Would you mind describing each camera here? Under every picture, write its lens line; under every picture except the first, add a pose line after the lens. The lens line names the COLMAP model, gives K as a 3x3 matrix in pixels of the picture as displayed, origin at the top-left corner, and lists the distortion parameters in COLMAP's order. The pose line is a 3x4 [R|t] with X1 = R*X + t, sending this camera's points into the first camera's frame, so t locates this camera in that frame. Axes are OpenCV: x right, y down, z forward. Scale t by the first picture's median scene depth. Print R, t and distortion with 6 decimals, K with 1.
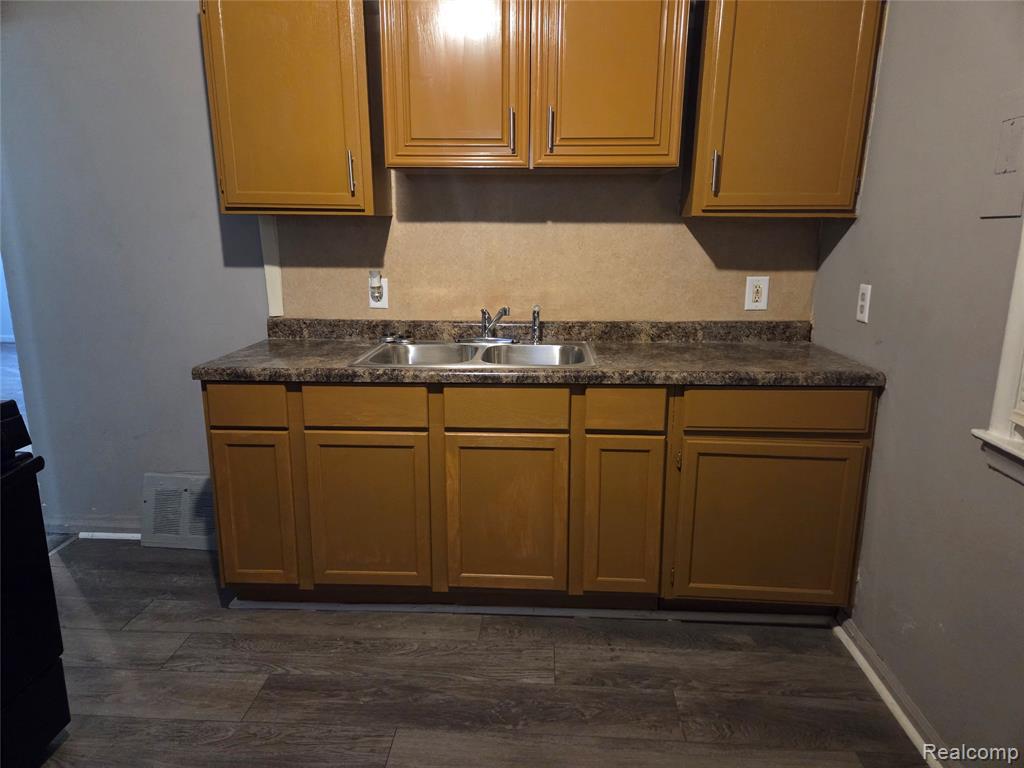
lens RADIAL K [[686.9, 0, 509.7], [0, 686.9, 383.9], [0, 0, 1]] dist [0.048284, -0.025419]
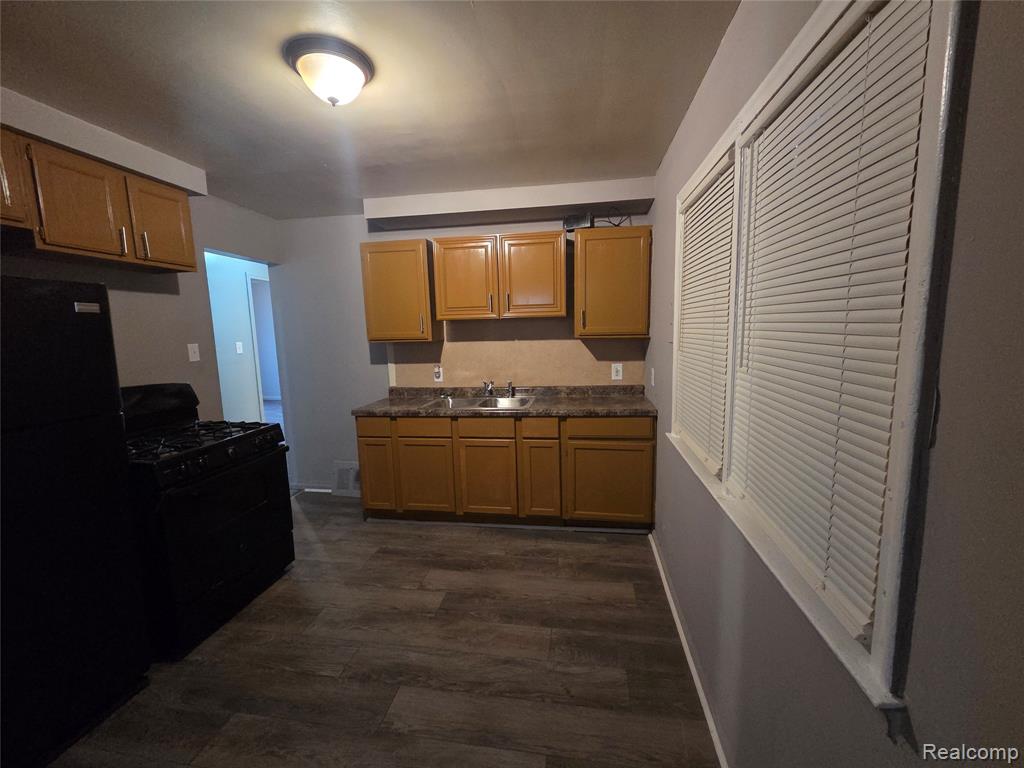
lens RADIAL K [[418.5, 0, 518.2], [0, 418.5, 381.8], [0, 0, 1]] dist [0.005332, -0.001042]
pose [[0.994755, -0.016668, -0.100921, 0.221537], [0.007178, 0.995577, -0.093679, 0.015745], [0.102036, 0.092464, 0.990474, -0.308482]]
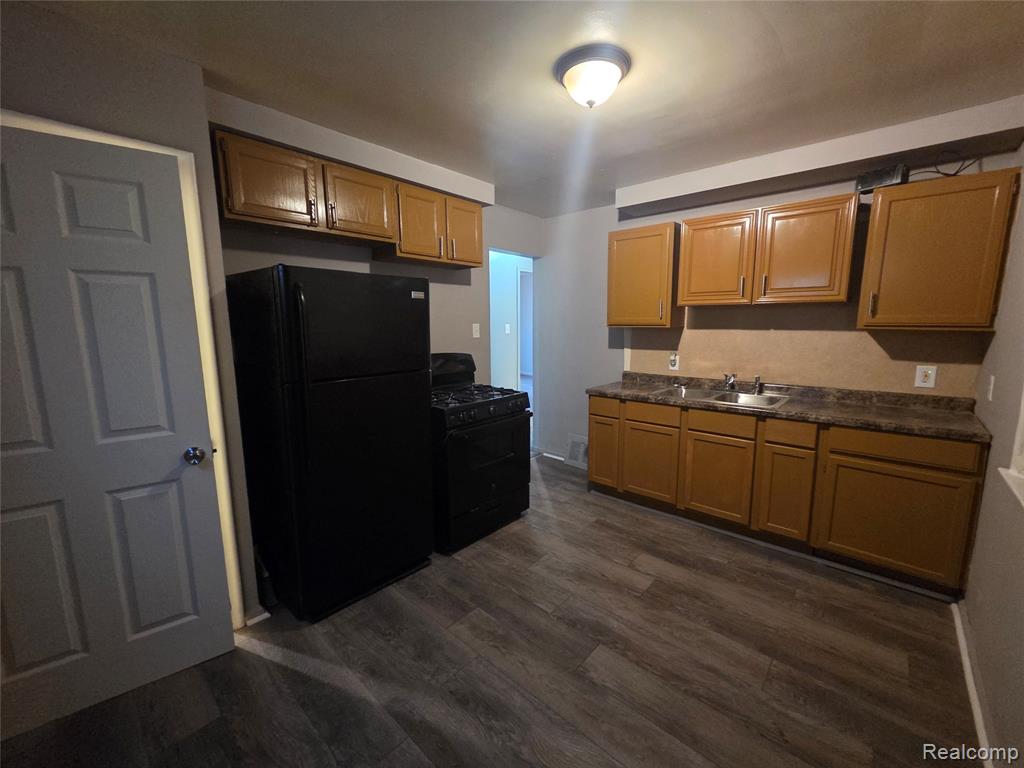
lens RADIAL K [[418.5, 0, 516.0], [0, 418.5, 382.0], [0, 0, 1]] dist [0.005332, -0.001042]
pose [[0.784296, 0.083119, -0.614793, 0.256390], [-0.128363, 0.991281, -0.029733, 0.028135], [0.606962, 0.102236, 0.788128, -0.326303]]
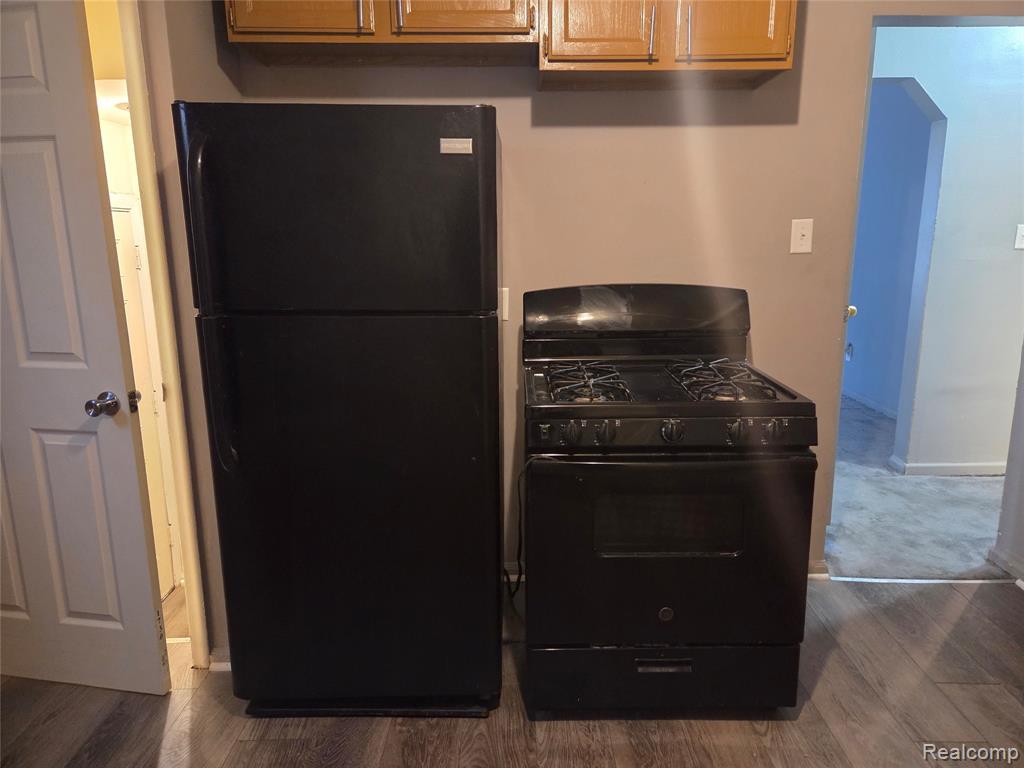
lens RADIAL K [[686.9, 0, 517.5], [0, 686.9, 376.4], [0, 0, 1]] dist [0.048284, -0.025419]
pose [[0.065968, 0.194871, -0.978608, 0.223402], [-0.211937, 0.961103, 0.177099, -0.078125], [0.975054, 0.195720, 0.104702, 0.303983]]
